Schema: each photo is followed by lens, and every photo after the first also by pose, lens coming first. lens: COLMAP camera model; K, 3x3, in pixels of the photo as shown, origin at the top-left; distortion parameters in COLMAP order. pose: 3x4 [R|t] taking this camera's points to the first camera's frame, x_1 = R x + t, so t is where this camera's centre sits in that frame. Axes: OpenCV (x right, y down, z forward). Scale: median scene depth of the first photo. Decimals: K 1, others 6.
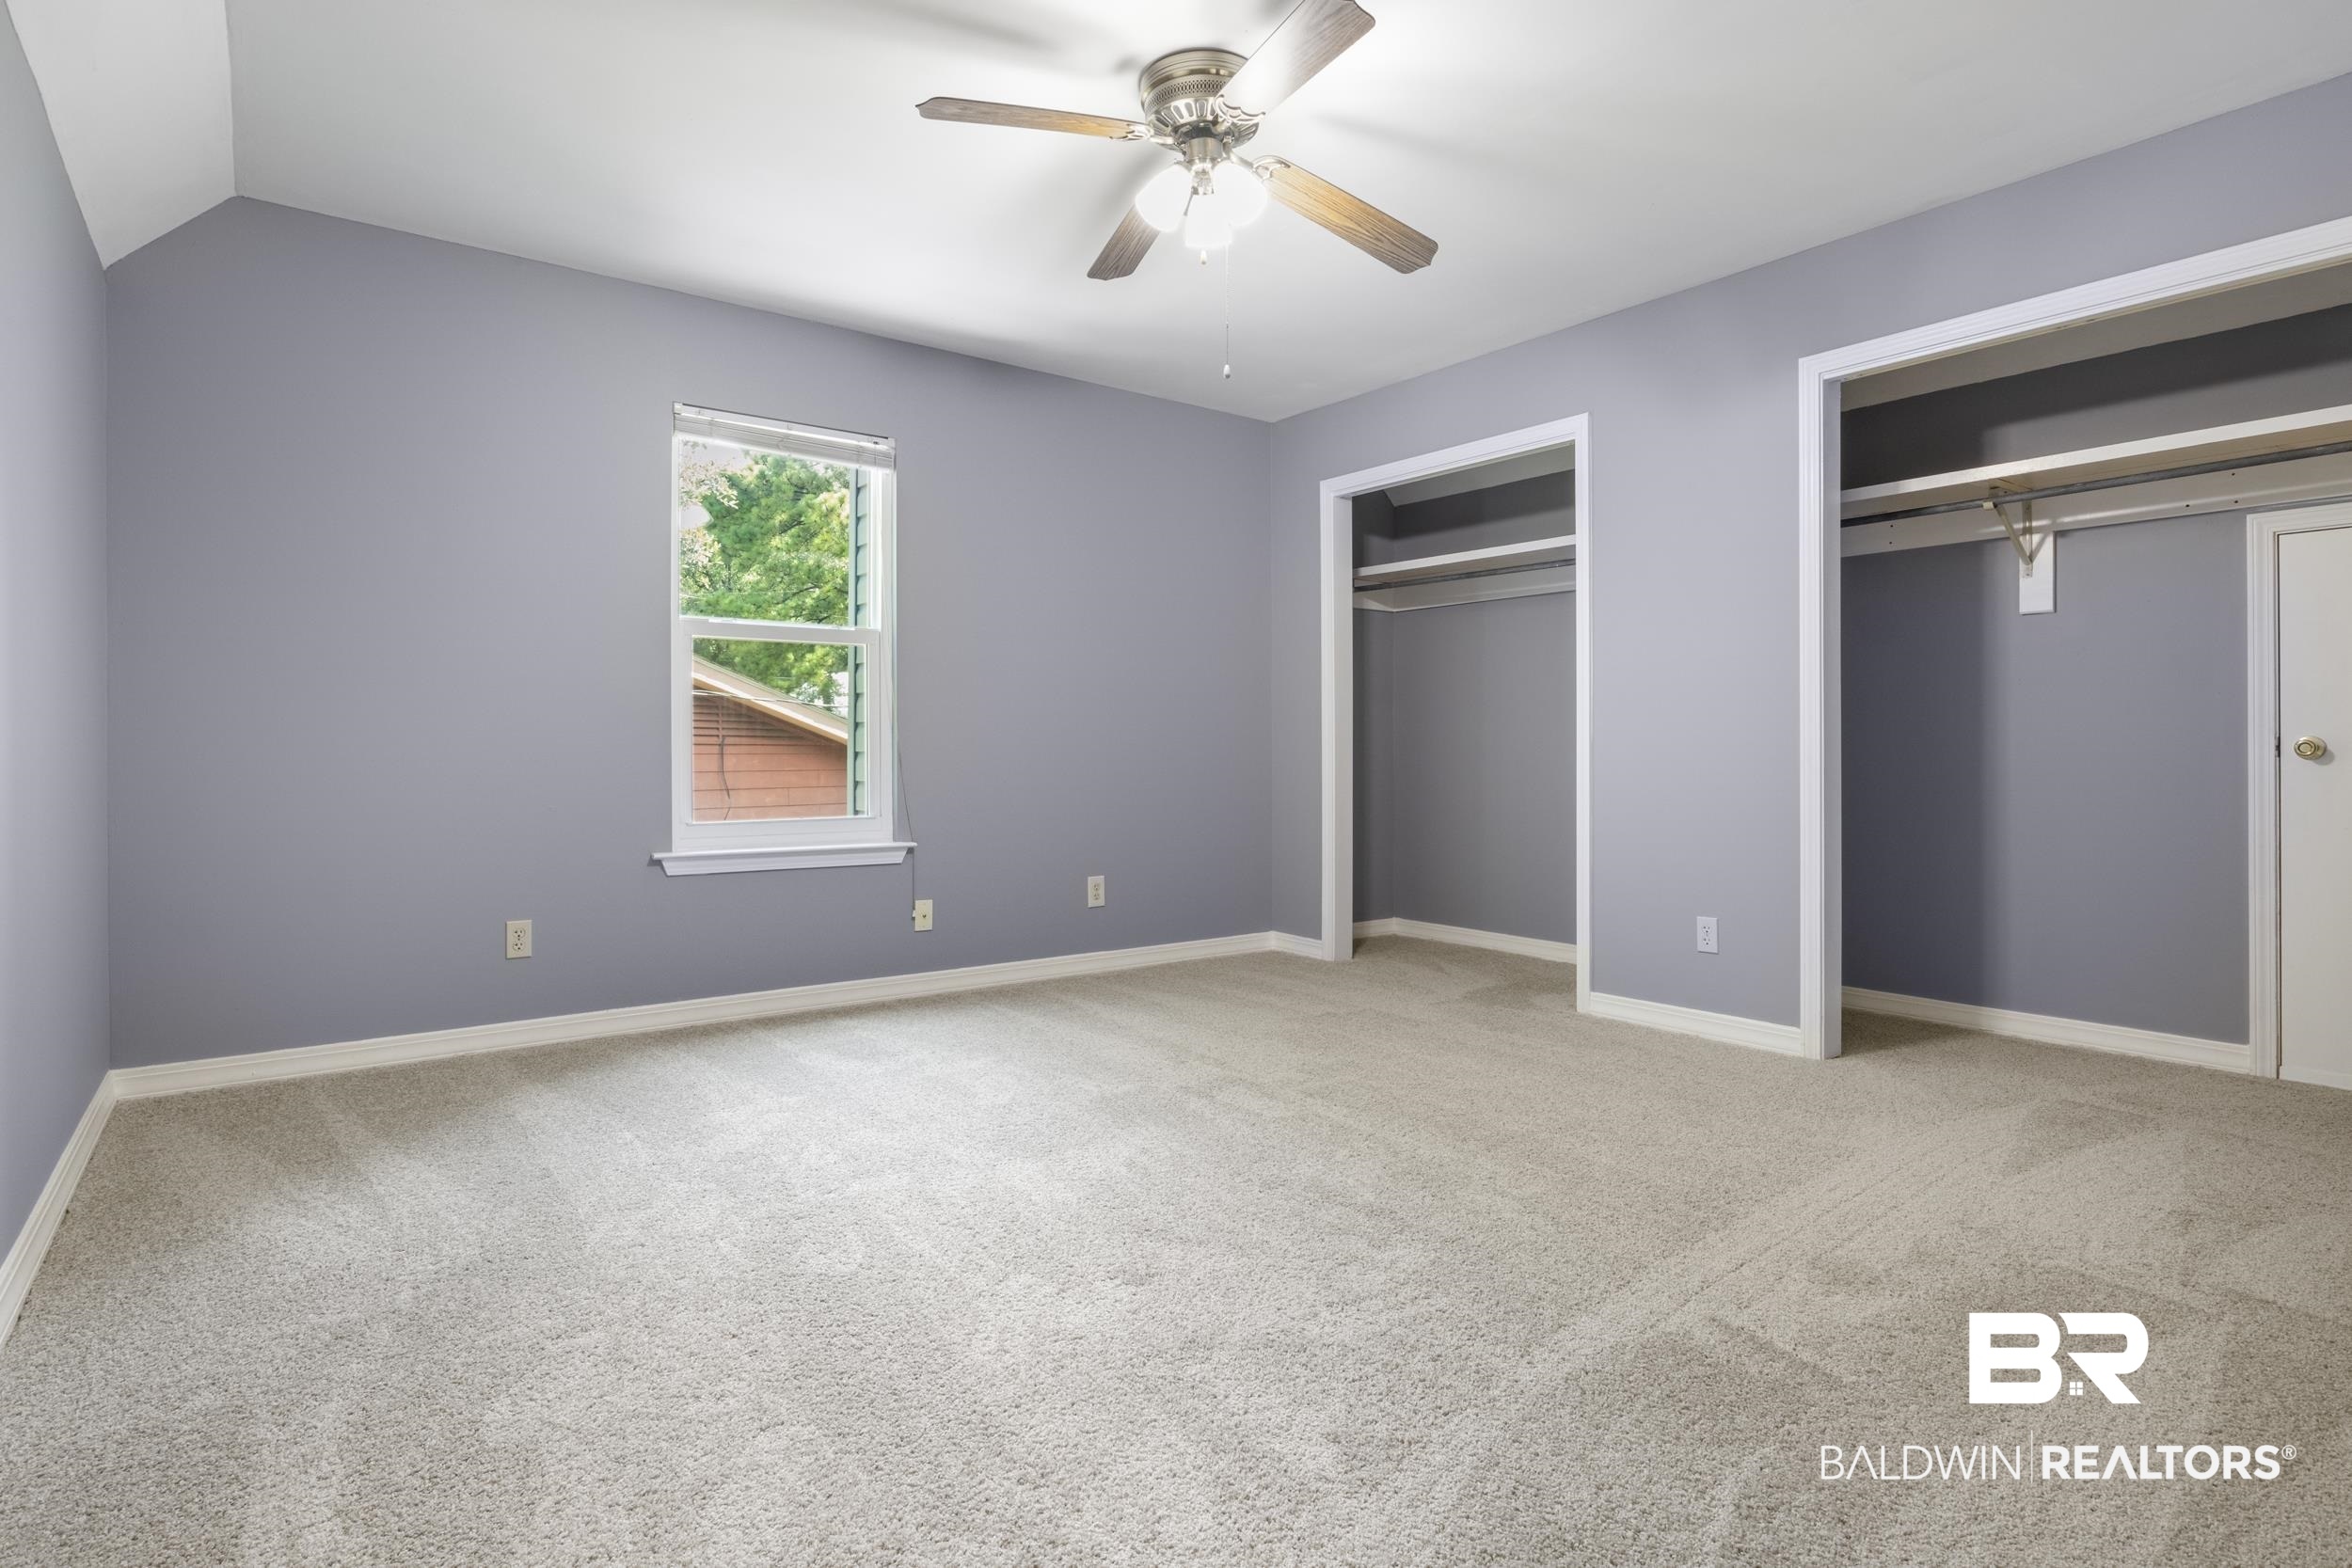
lens RADIAL K [[1179.1, 0, 1177.3], [0, 1179.1, 774.4], [0, 0, 1]] dist [-0.005815, -0.001317]
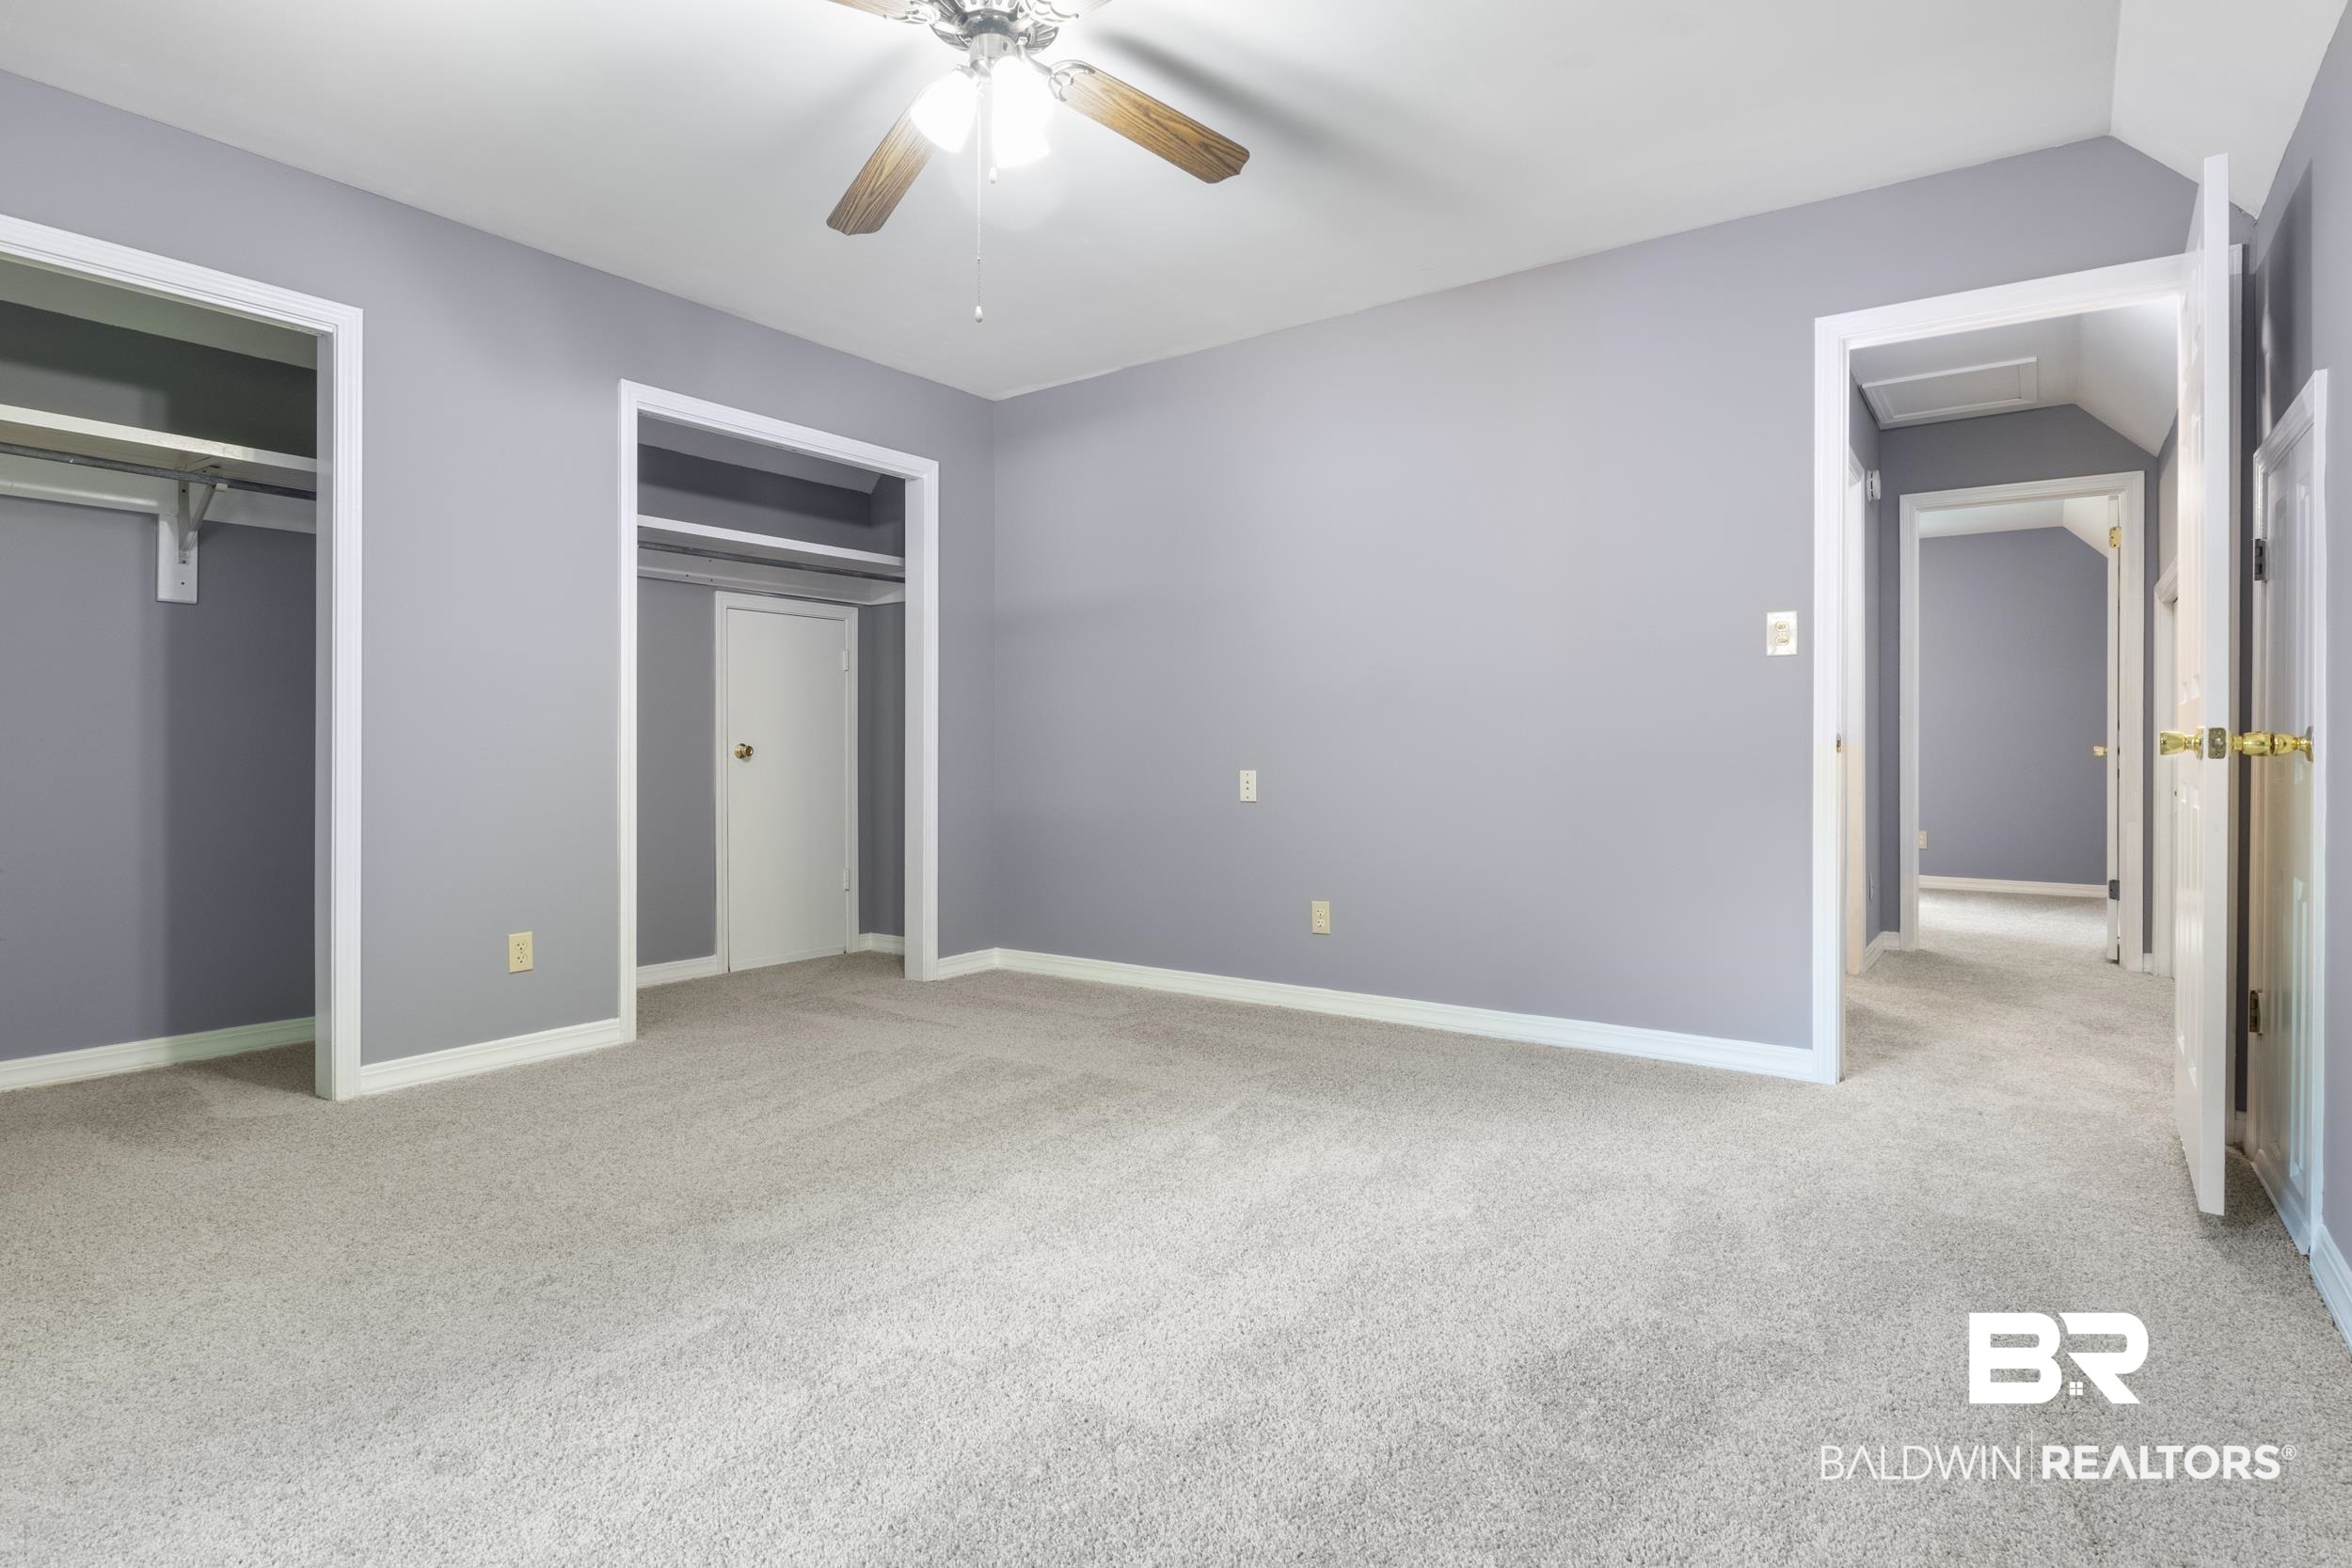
lens RADIAL K [[1179.1, 0, 1177.3], [0, 1179.1, 774.4], [0, 0, 1]] dist [-0.005815, -0.001317]
pose [[-0.282028, -0.015397, 0.959283, -0.846110], [0.013827, 0.999702, 0.020111, -0.020356], [-0.959307, 0.018936, -0.281731, 1.126417]]
